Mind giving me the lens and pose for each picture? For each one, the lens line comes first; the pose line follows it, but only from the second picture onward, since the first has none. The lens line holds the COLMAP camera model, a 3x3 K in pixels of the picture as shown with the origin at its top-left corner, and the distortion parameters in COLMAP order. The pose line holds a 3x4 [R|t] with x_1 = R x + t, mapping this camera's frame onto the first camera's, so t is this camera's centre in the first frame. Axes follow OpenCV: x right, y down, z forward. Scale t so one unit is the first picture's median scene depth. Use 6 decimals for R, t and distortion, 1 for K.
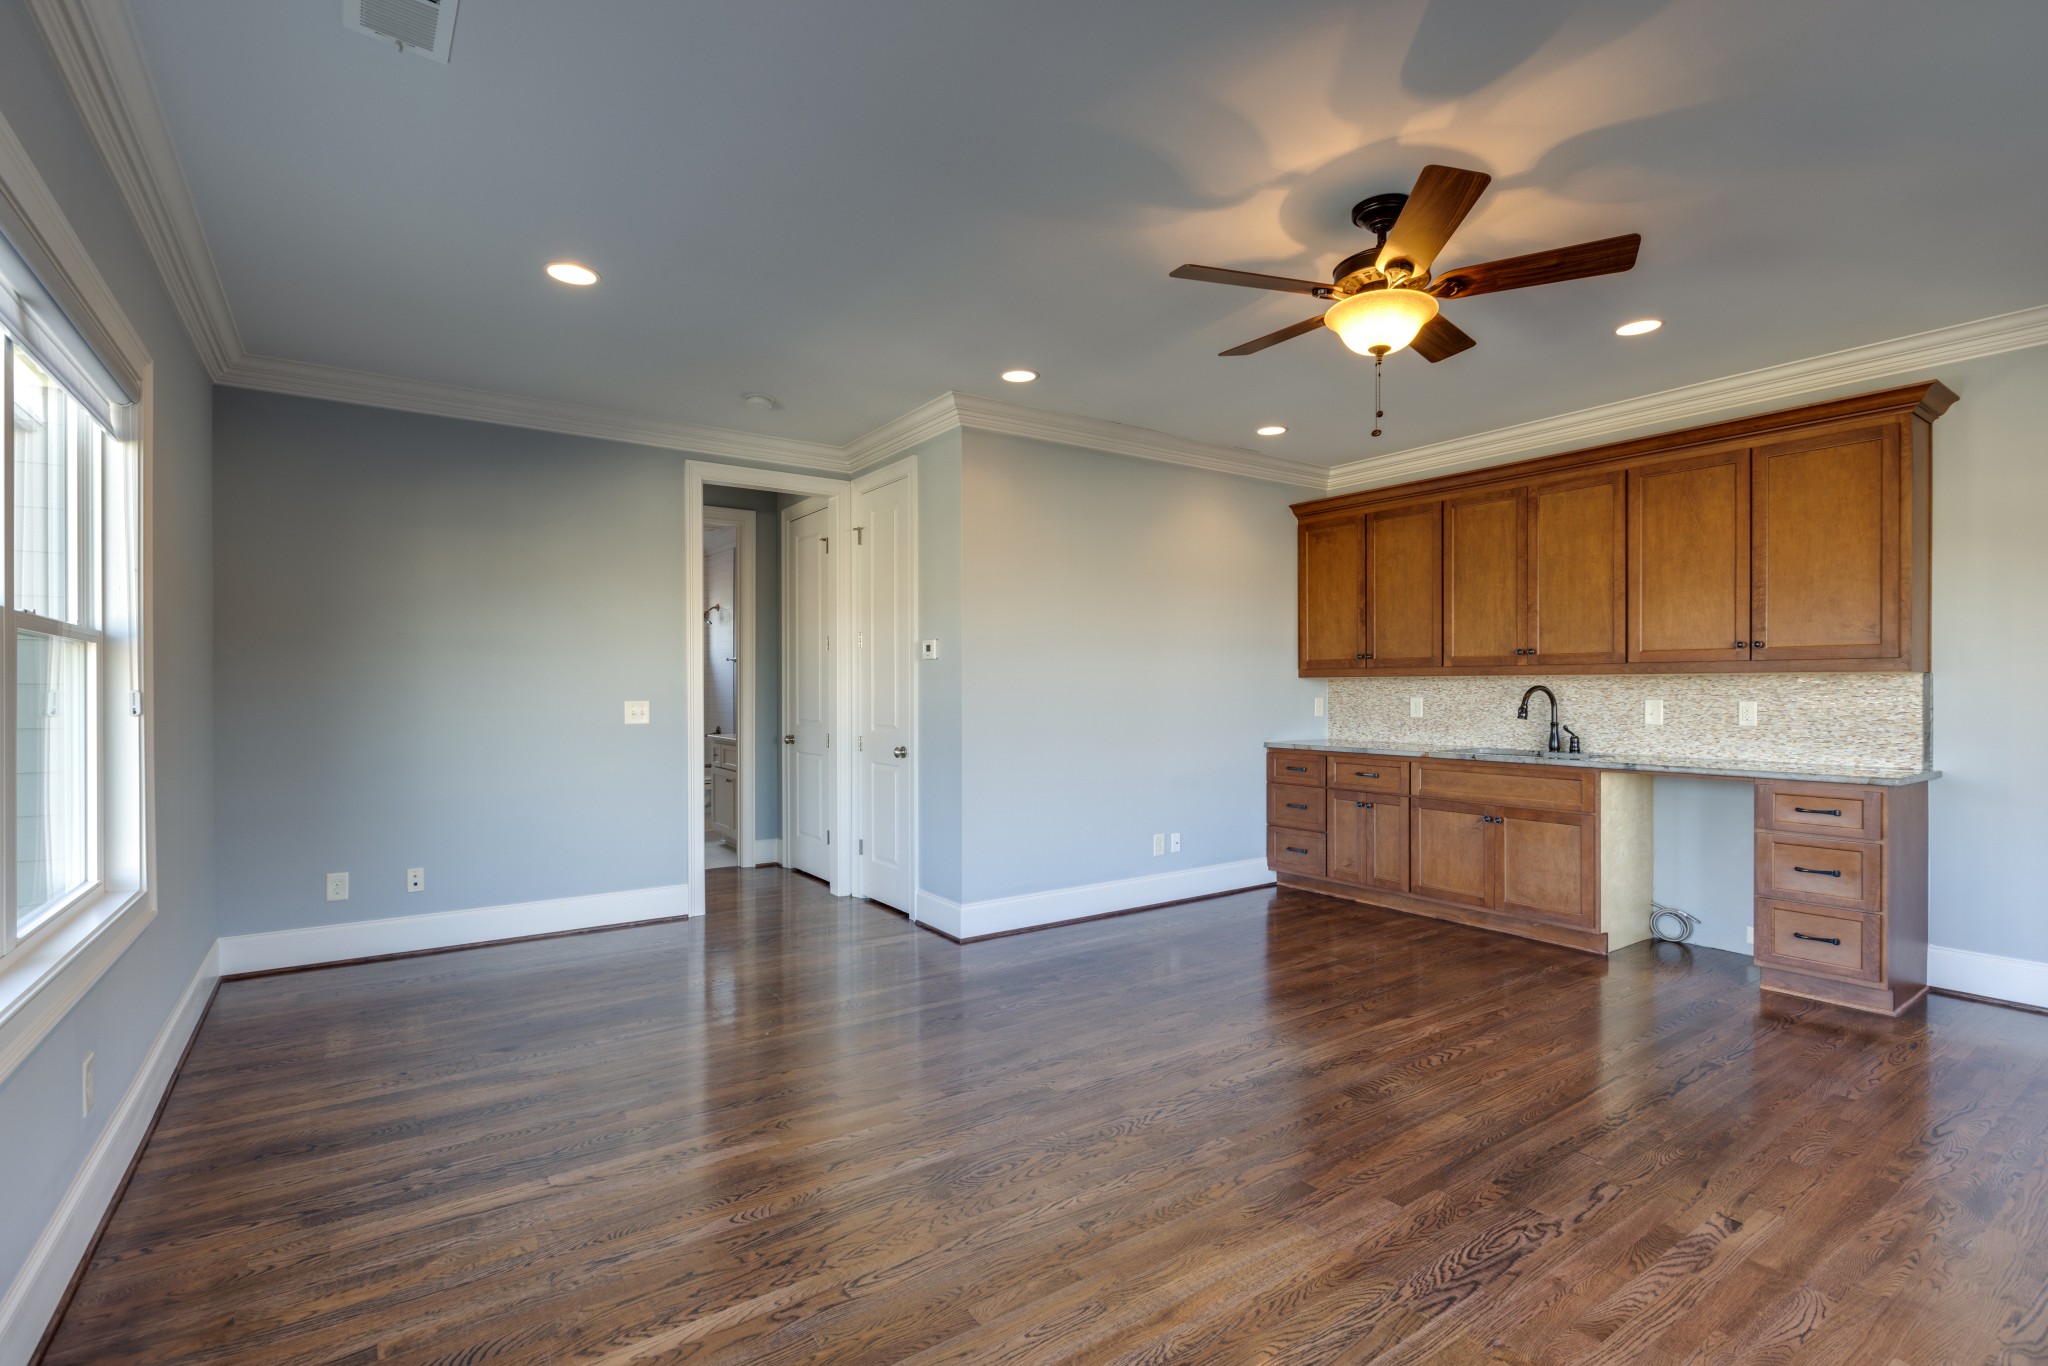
lens RADIAL K [[978.5, 0, 1025.2], [0, 978.5, 688.4], [0, 0, 1]] dist [-0.000848, -0.000135]
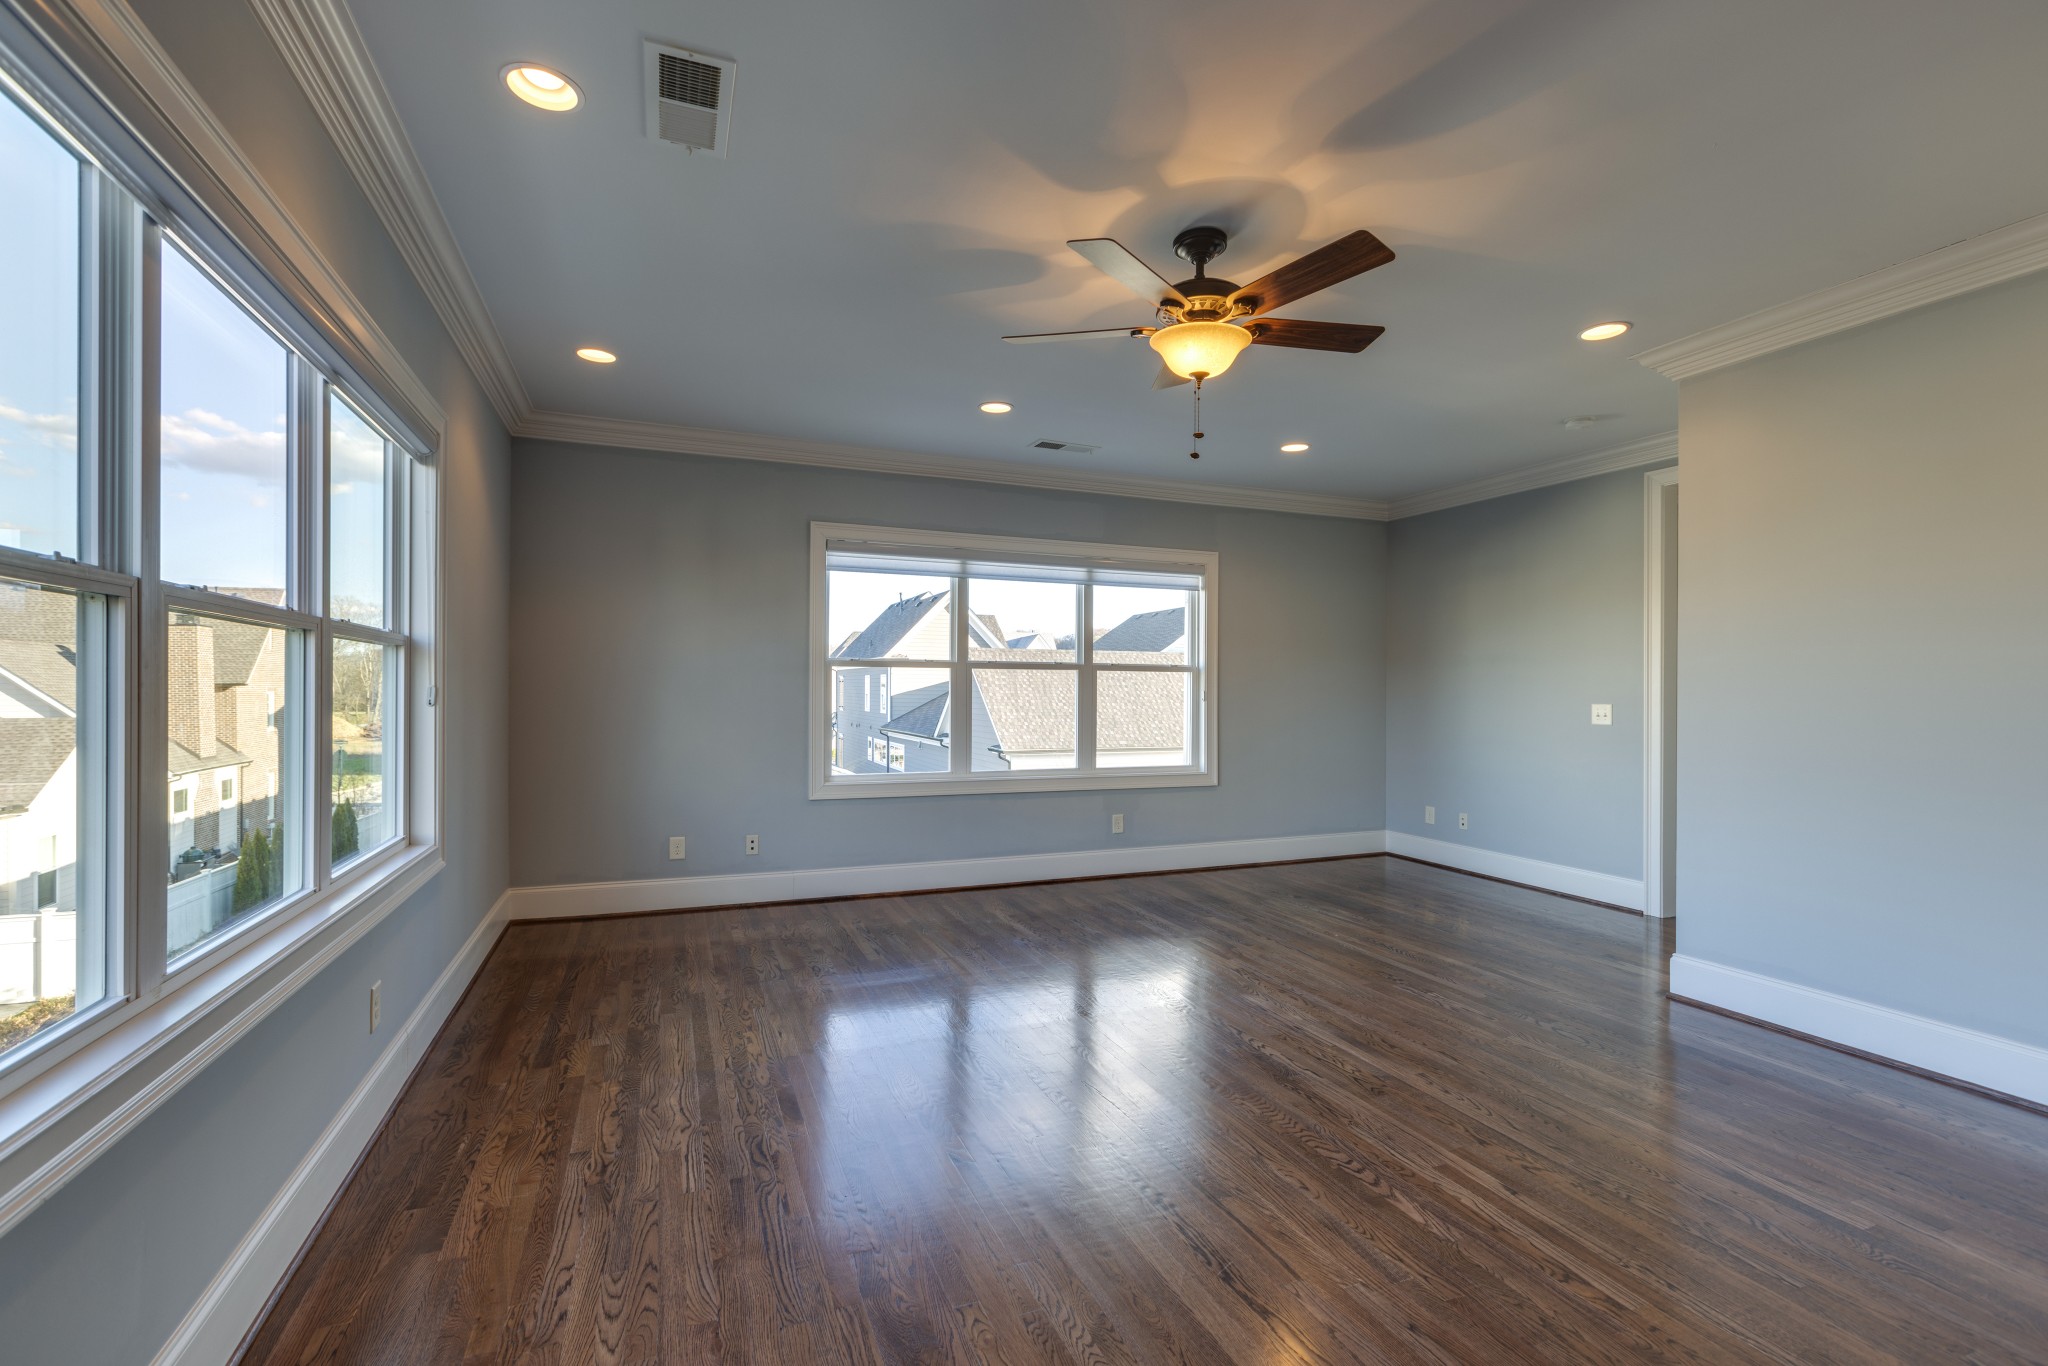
lens RADIAL K [[927.2, 0, 1024.0], [0, 927.2, 683.0], [0, 0, 1]] dist [0.047020, 0.000051]
pose [[-0.233236, -0.004586, -0.972409, 0.878376], [-0.008154, 0.999963, -0.002761, -0.003057], [0.972386, 0.007285, -0.233265, 0.662510]]
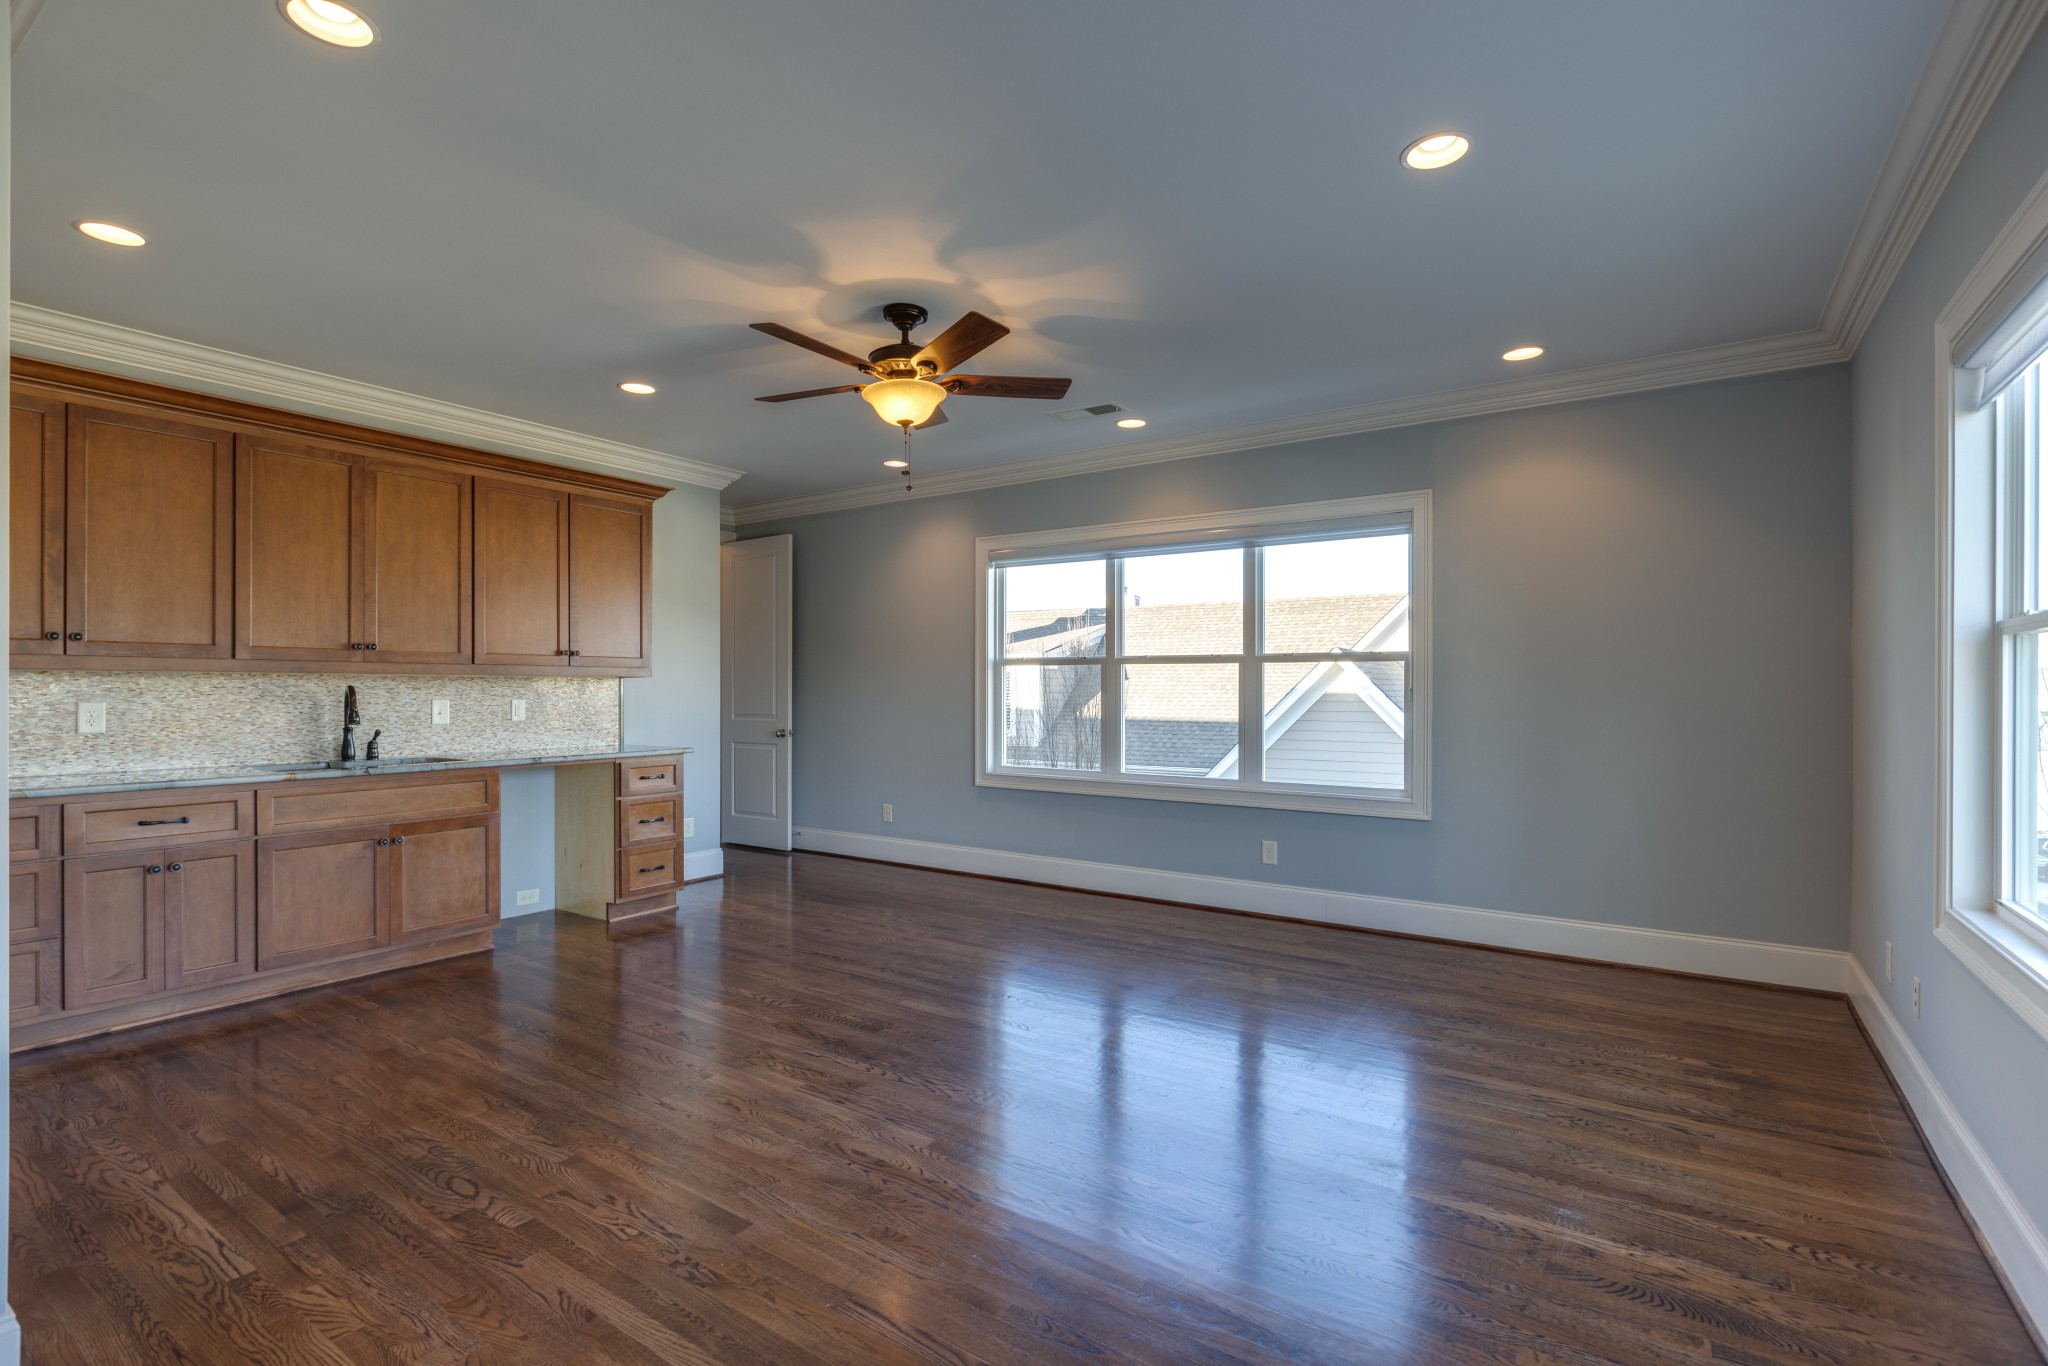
lens RADIAL K [[928.6, 0, 1057.2], [0, 928.6, 690.5], [0, 0, 1]] dist [0.003688, 0.000937]
pose [[-0.380990, -0.001984, 0.924577, -0.521777], [-0.000622, 0.999998, 0.001890, -0.000287], [-0.924579, 0.000145, -0.380991, 0.802926]]
